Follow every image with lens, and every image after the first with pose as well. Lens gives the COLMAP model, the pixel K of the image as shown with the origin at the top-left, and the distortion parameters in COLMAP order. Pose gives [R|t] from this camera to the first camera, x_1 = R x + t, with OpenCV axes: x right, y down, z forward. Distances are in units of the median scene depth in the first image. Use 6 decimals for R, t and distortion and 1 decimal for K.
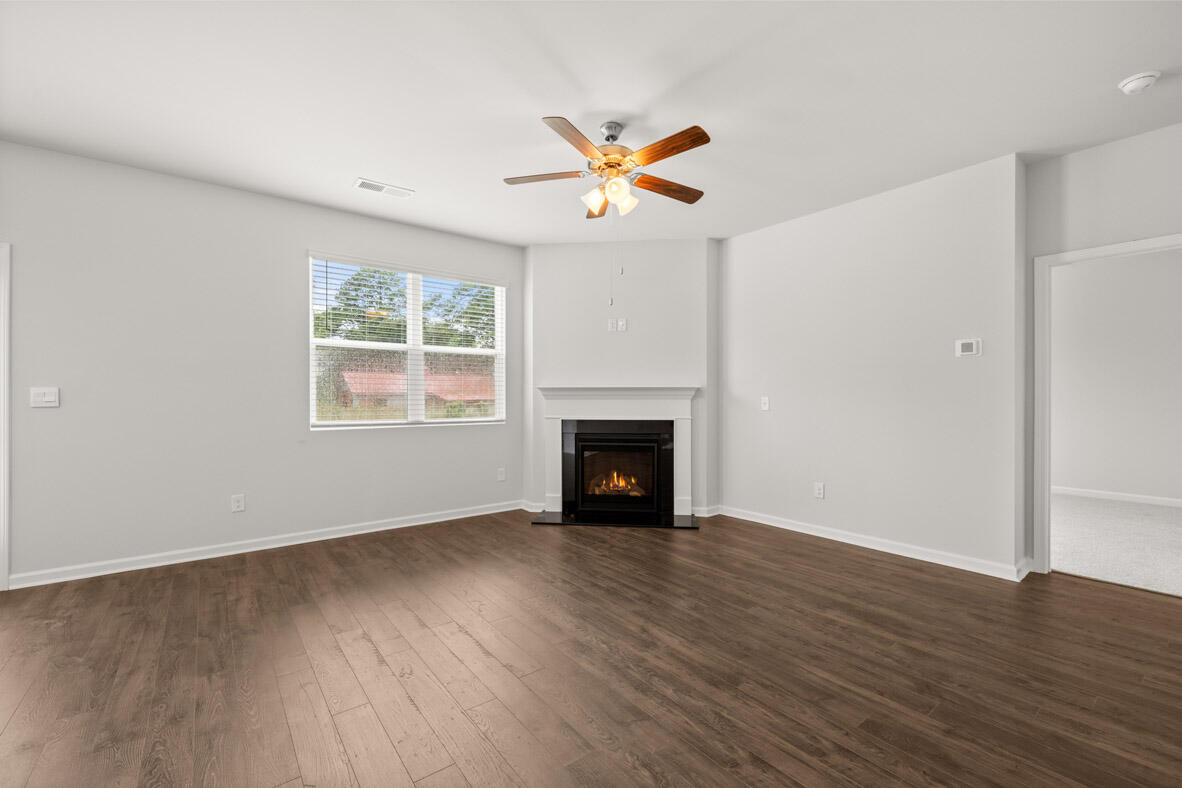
lens RADIAL K [[493.5, 0, 593.7], [0, 493.5, 391.7], [0, 0, 1]] dist [-0.001327, -0.000122]
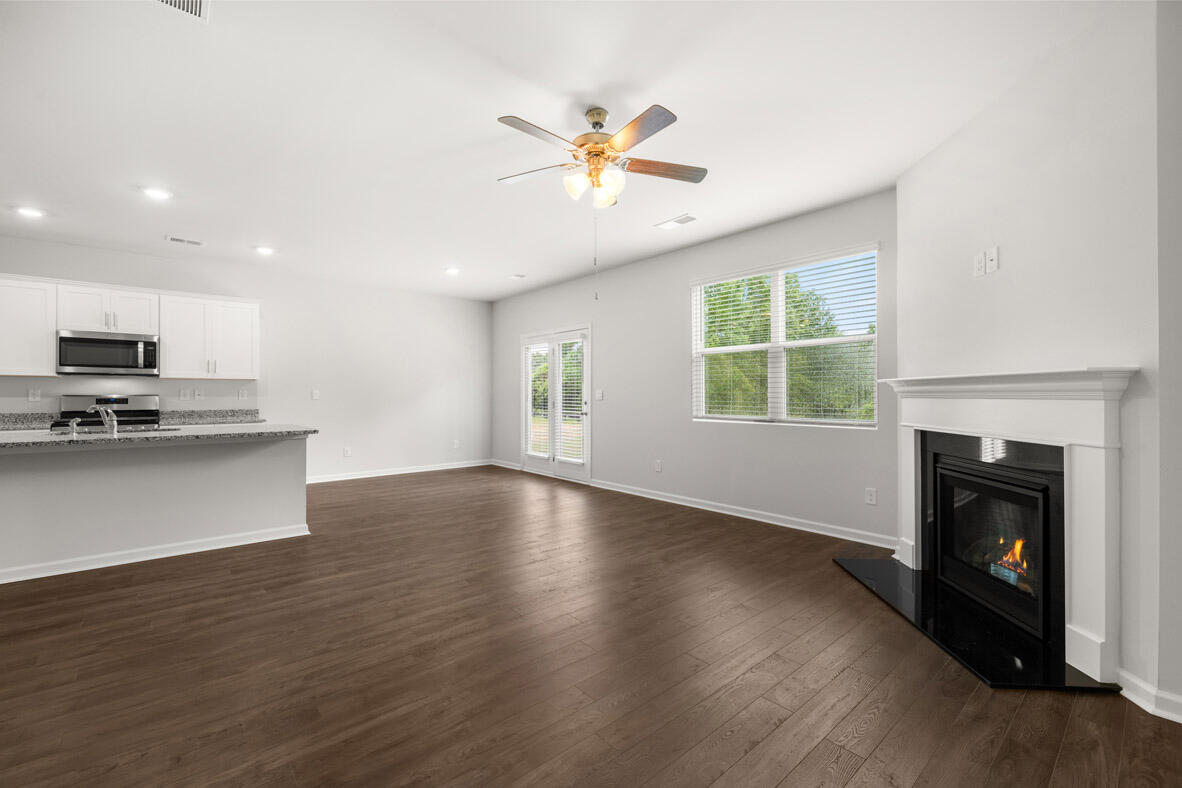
lens RADIAL K [[493.5, 0, 593.7], [0, 493.5, 391.7], [0, 0, 1]] dist [-0.001327, -0.000122]
pose [[0.045516, -0.007741, -0.998934, 0.587205], [0.014083, 0.999876, -0.007106, 0.005510], [0.998864, -0.013745, 0.045619, 0.560903]]
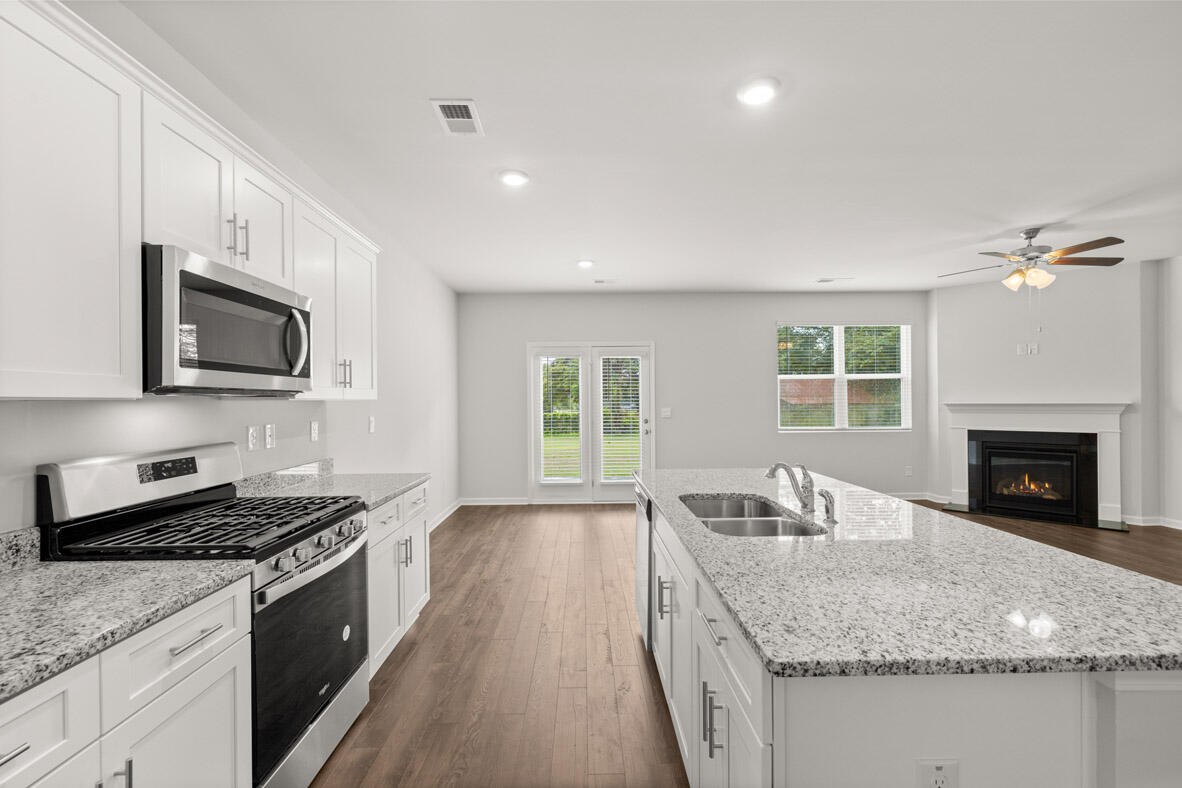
lens RADIAL K [[490.2, 0, 593.5], [0, 490.2, 398.8], [0, 0, 1]] dist [-0.000027, -0.000048]
pose [[0.796233, -0.009298, -0.604919, -0.070008], [0.017021, 0.999830, 0.007036, -0.046278], [0.604751, -0.015899, 0.796256, -0.548722]]
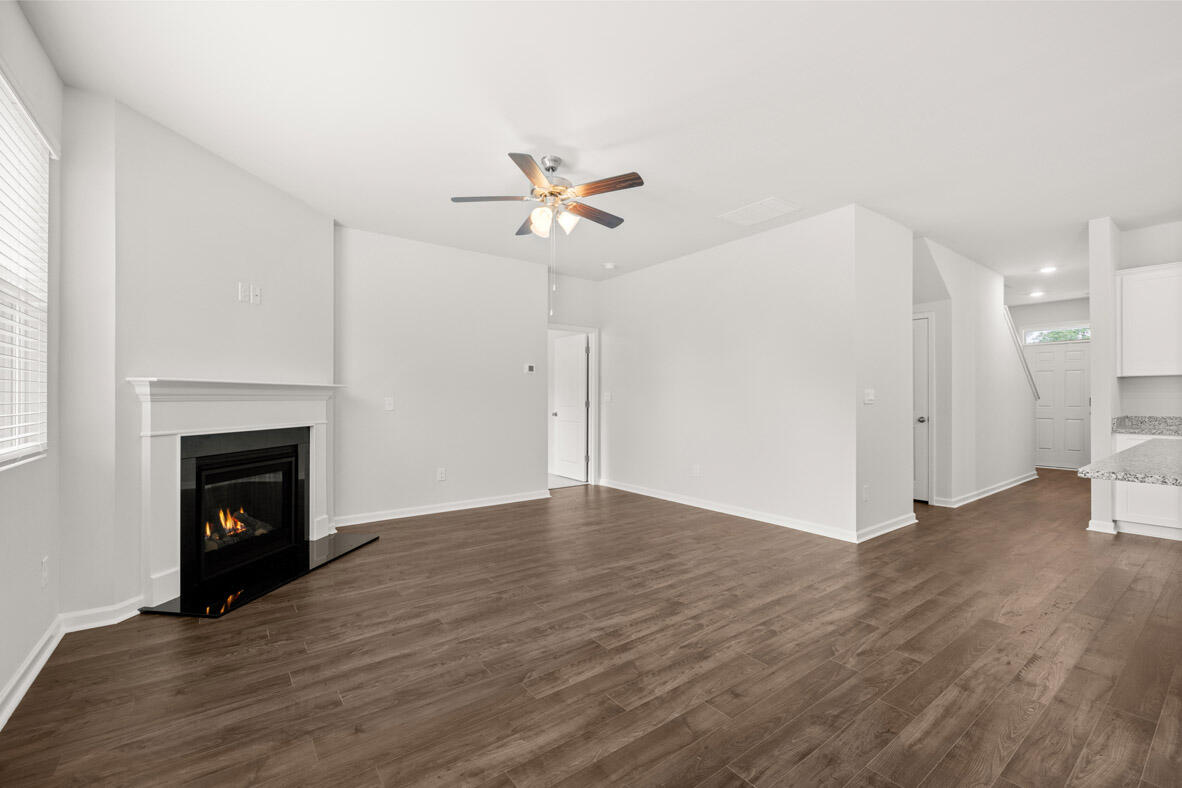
lens RADIAL K [[490.2, 0, 593.5], [0, 490.2, 398.8], [0, 0, 1]] dist [-0.000027, -0.000048]
pose [[0.027688, -0.002667, 0.999613, -0.641255], [-0.013034, 0.999910, 0.003029, 0.004424], [-0.999532, -0.013113, 0.027651, 0.515954]]
